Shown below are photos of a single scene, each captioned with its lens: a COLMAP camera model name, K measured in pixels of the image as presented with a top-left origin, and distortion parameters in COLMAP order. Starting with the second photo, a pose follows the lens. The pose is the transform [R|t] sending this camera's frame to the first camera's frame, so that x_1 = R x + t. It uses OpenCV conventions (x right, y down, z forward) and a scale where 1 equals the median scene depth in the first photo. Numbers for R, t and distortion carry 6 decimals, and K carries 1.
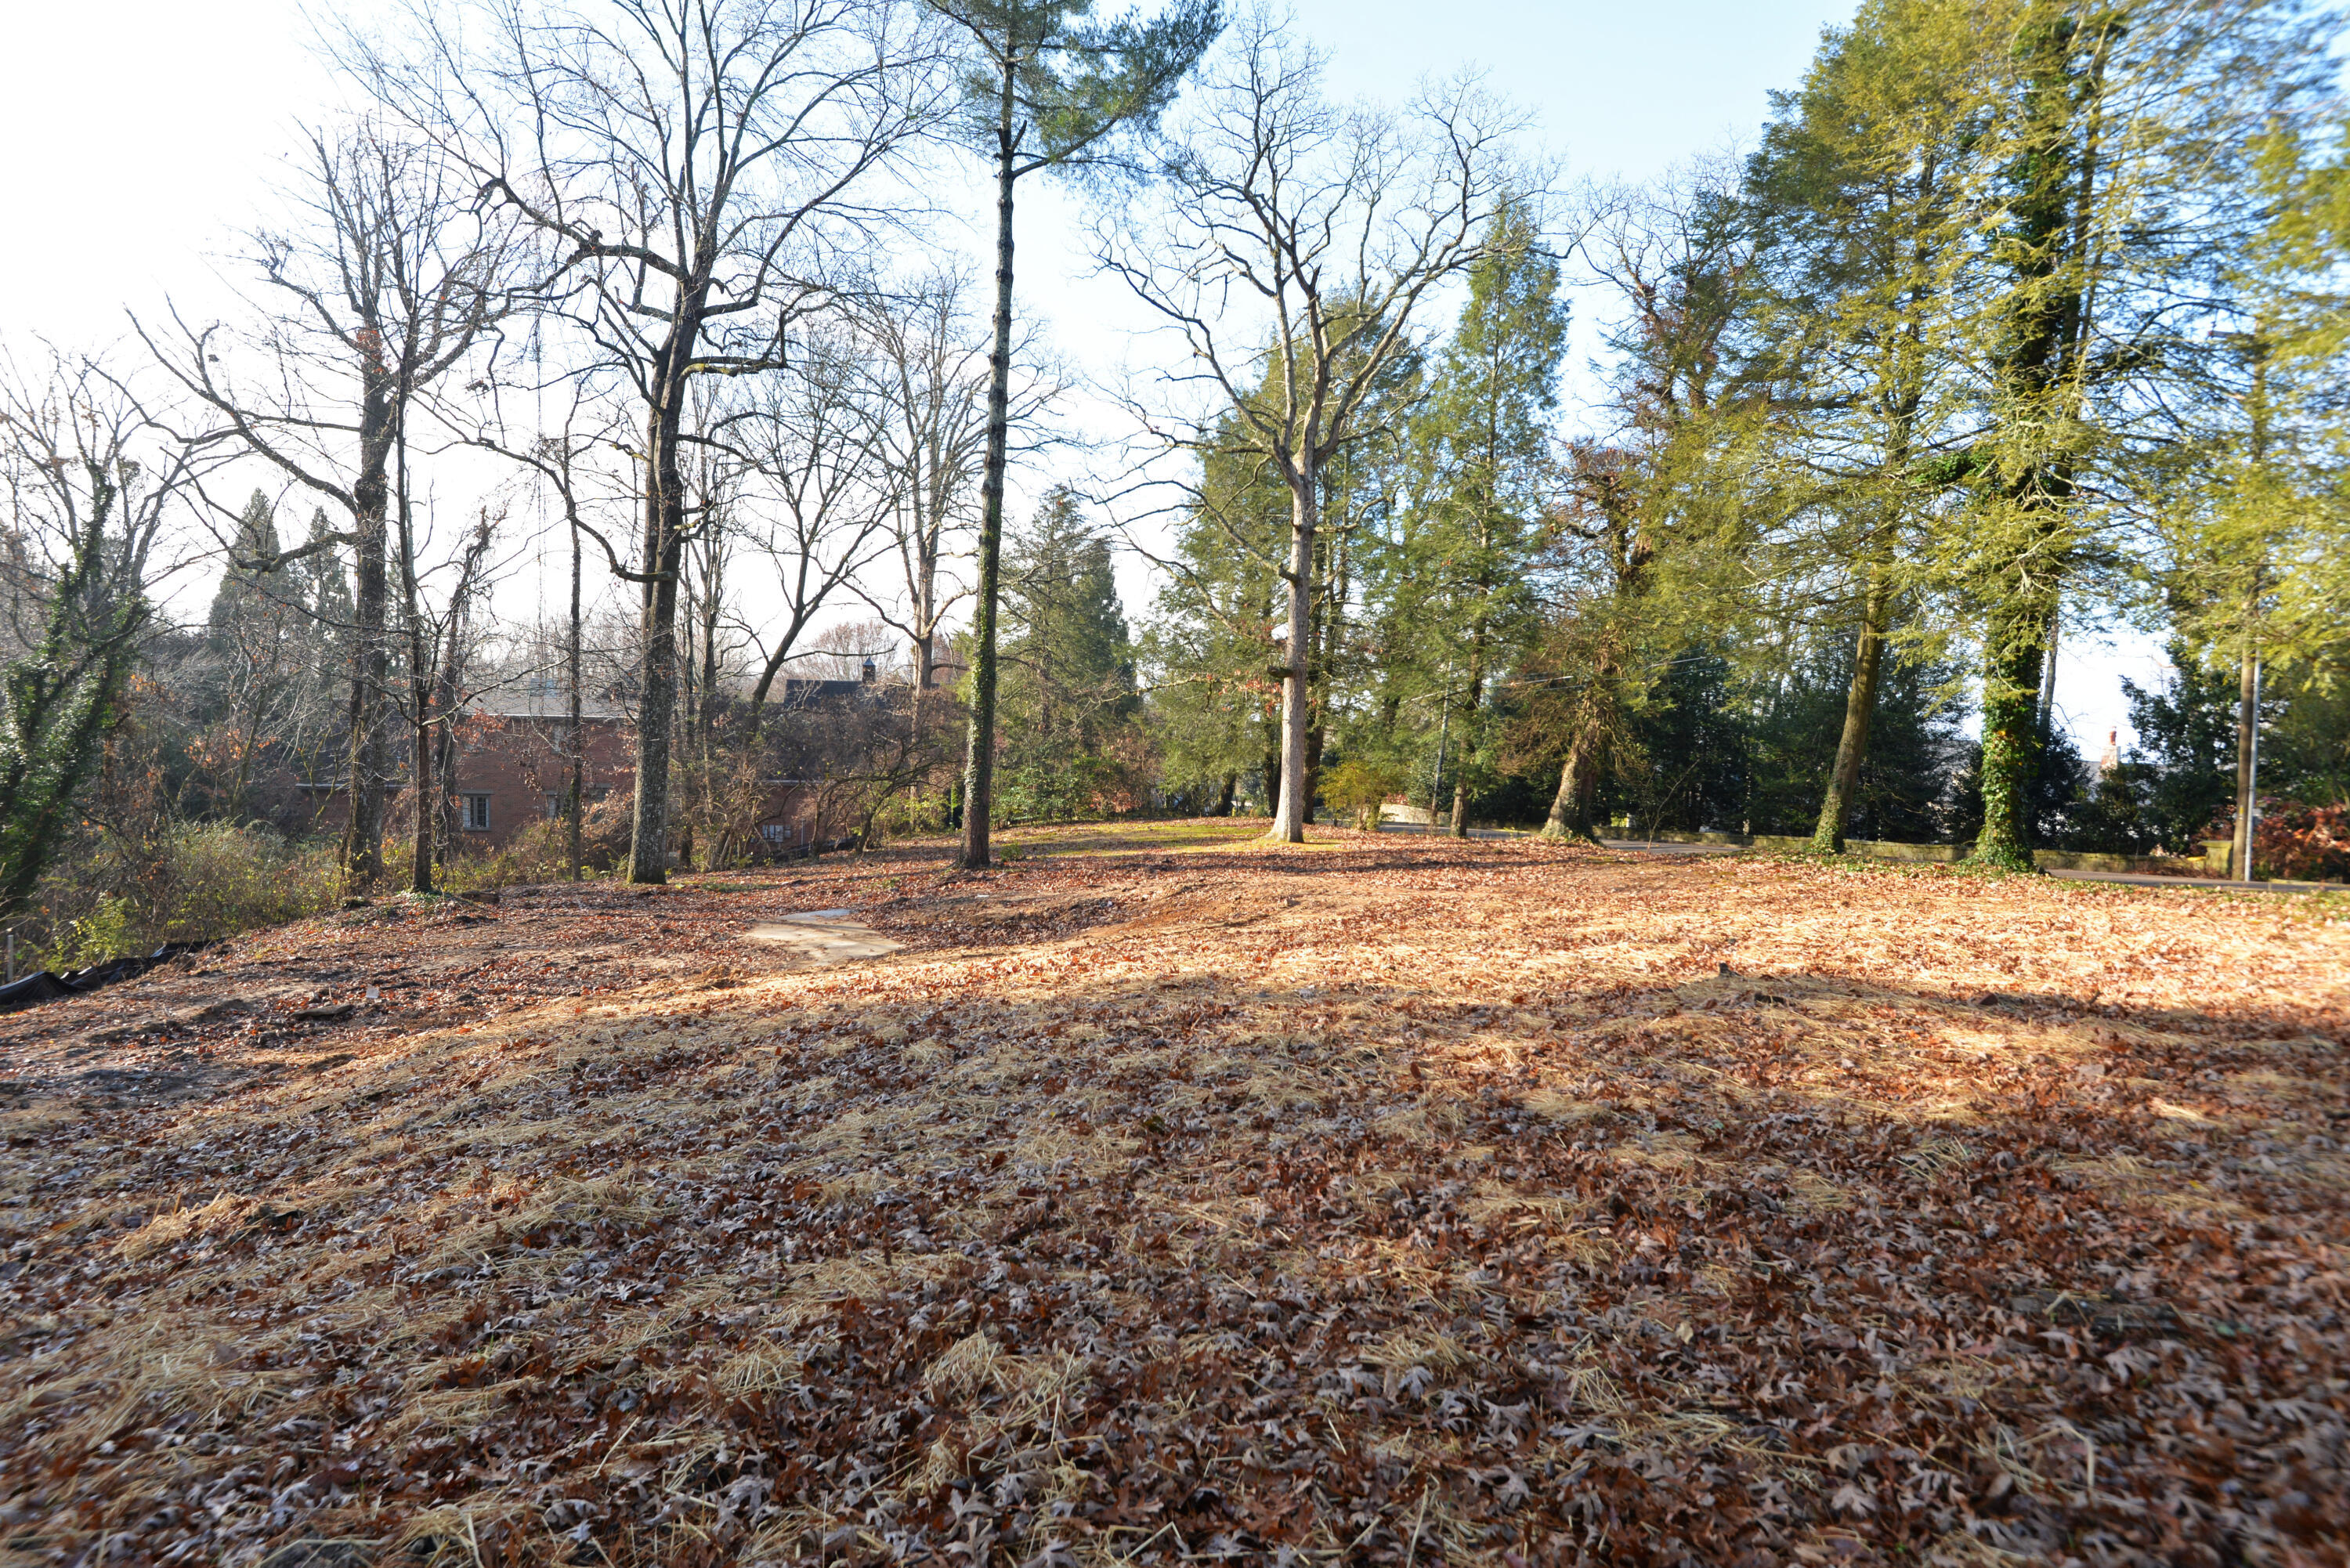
lens RADIAL K [[1319.1, 0, 1175.0], [0, 1319.1, 784.0], [0, 0, 1]] dist [-0.000177, -0.000722]
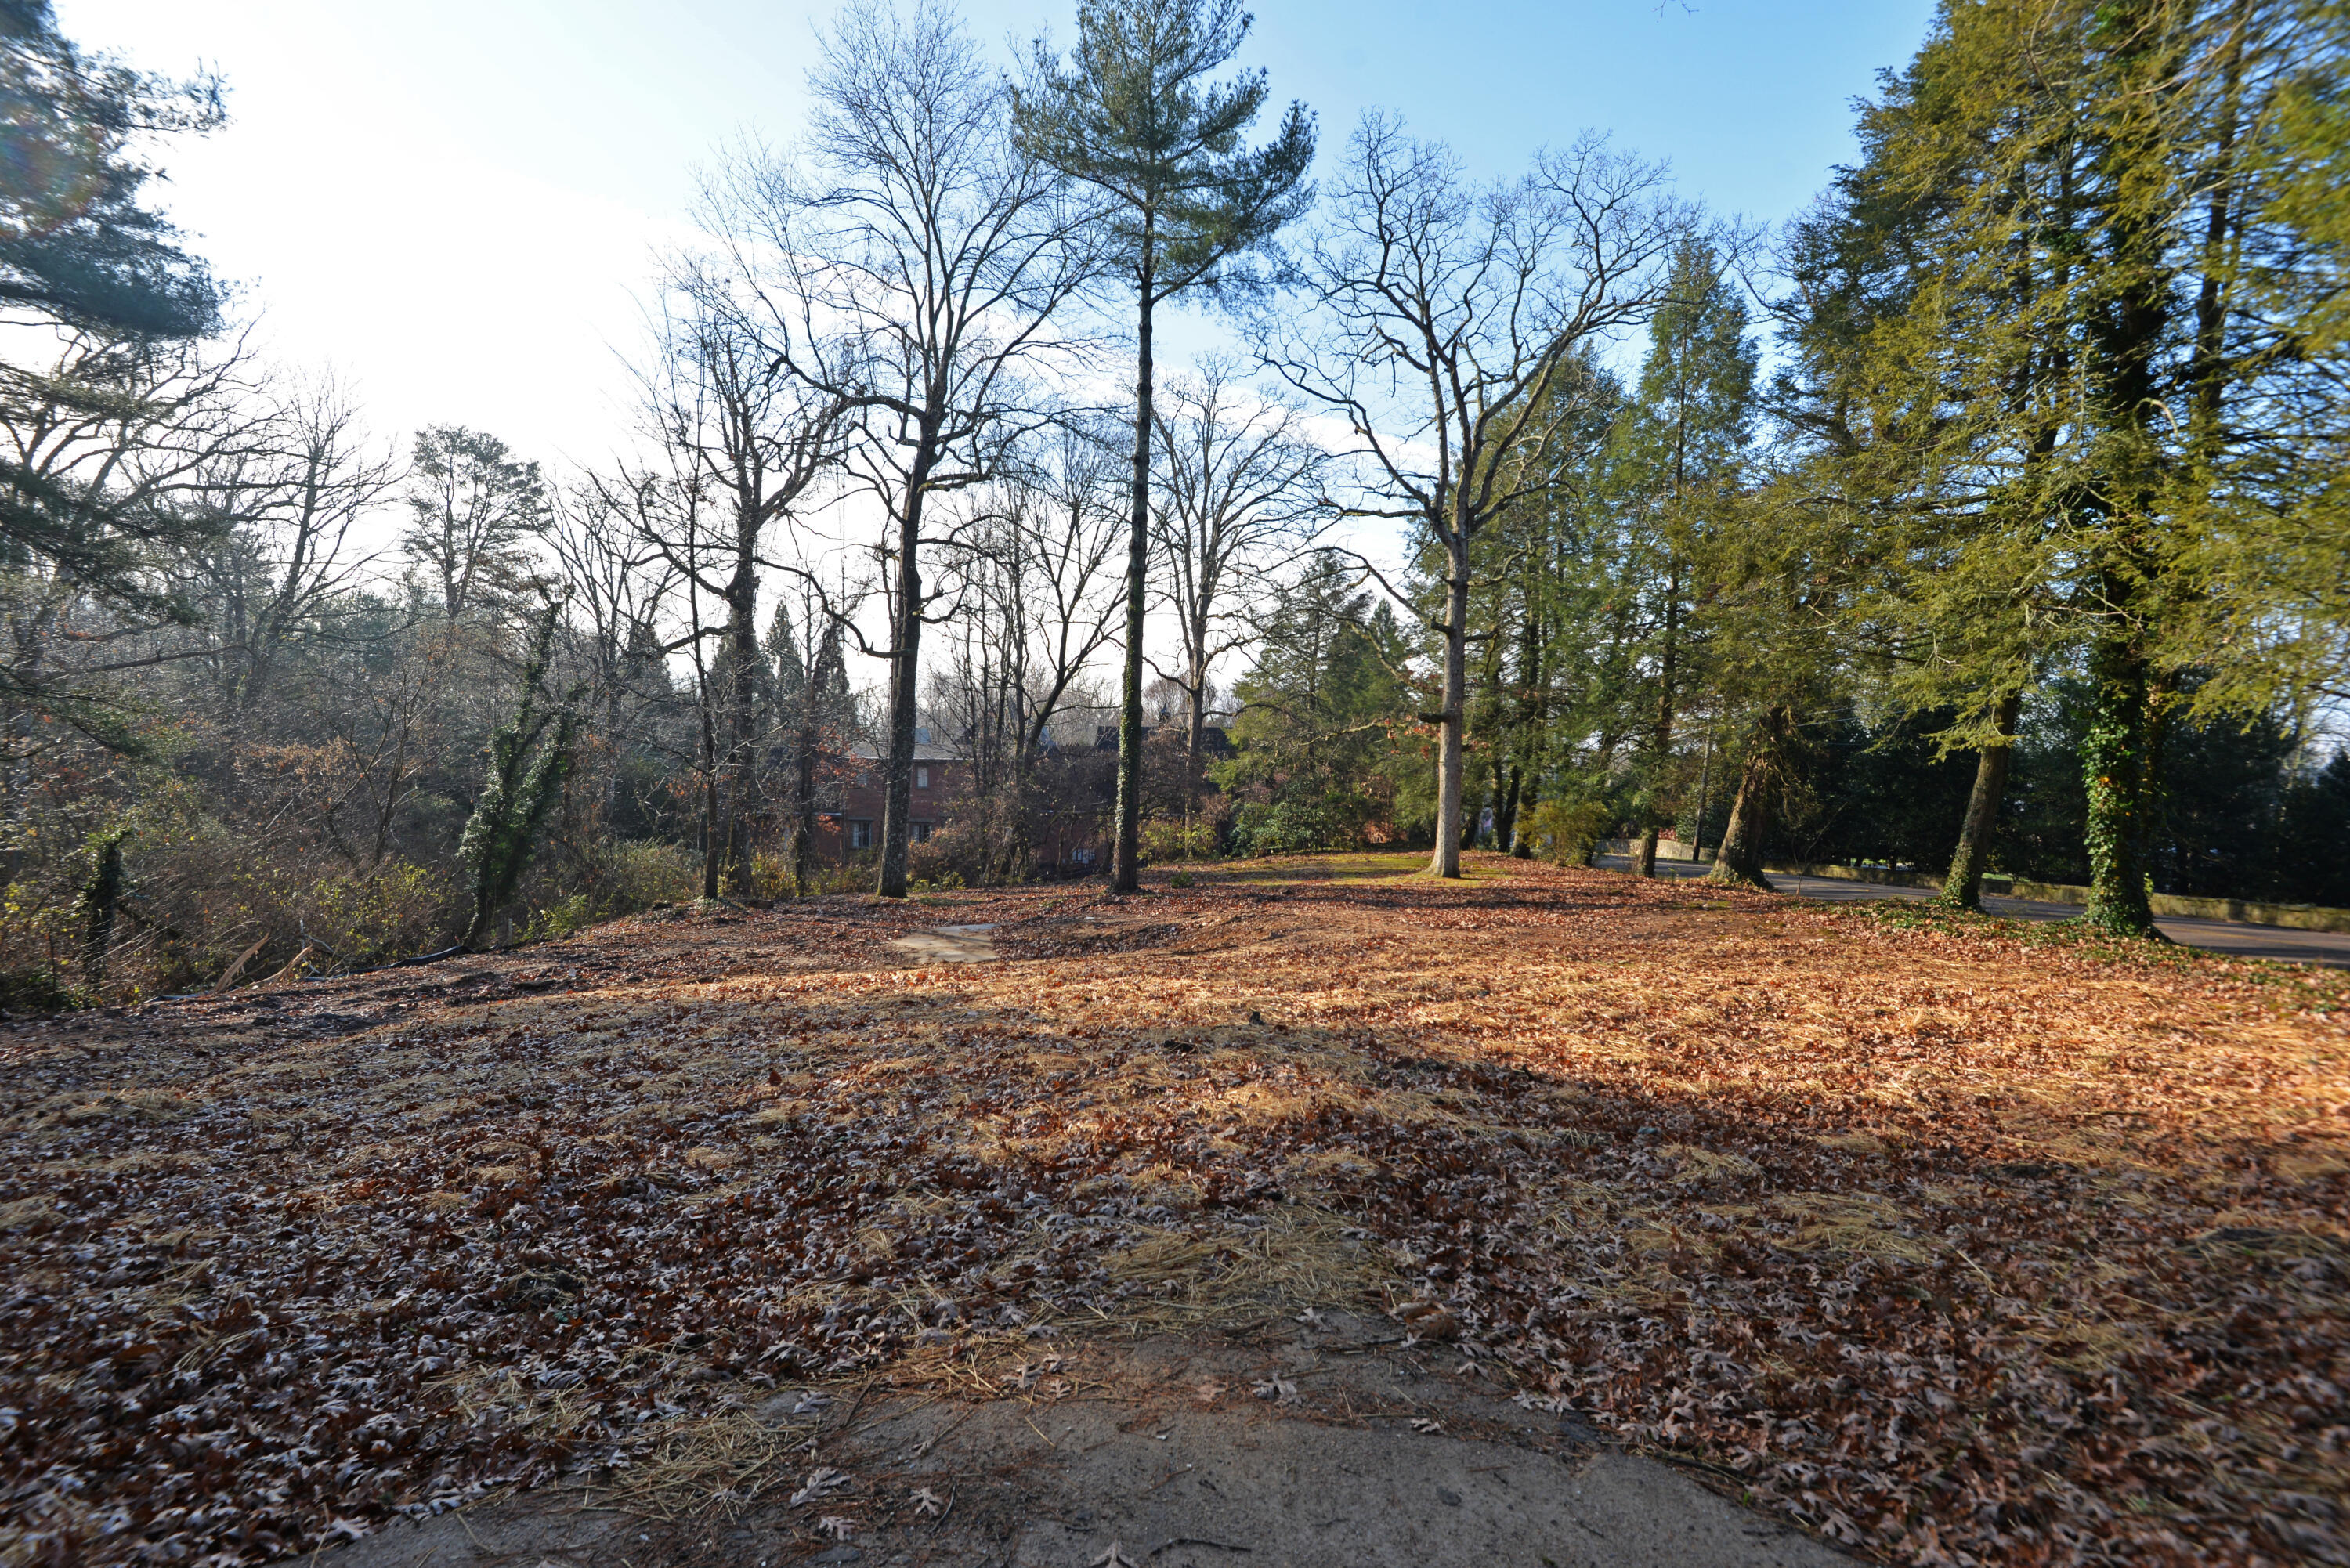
lens RADIAL K [[1203.2, 0, 1175.0], [0, 1203.2, 784.0], [0, 0, 1]] dist [0.002730, 0.000265]
pose [[0.942554, 0.000952, -0.334052, 0.210229], [-0.007900, 0.999780, -0.019441, -0.010364], [0.333960, 0.020963, 0.942354, 0.006223]]
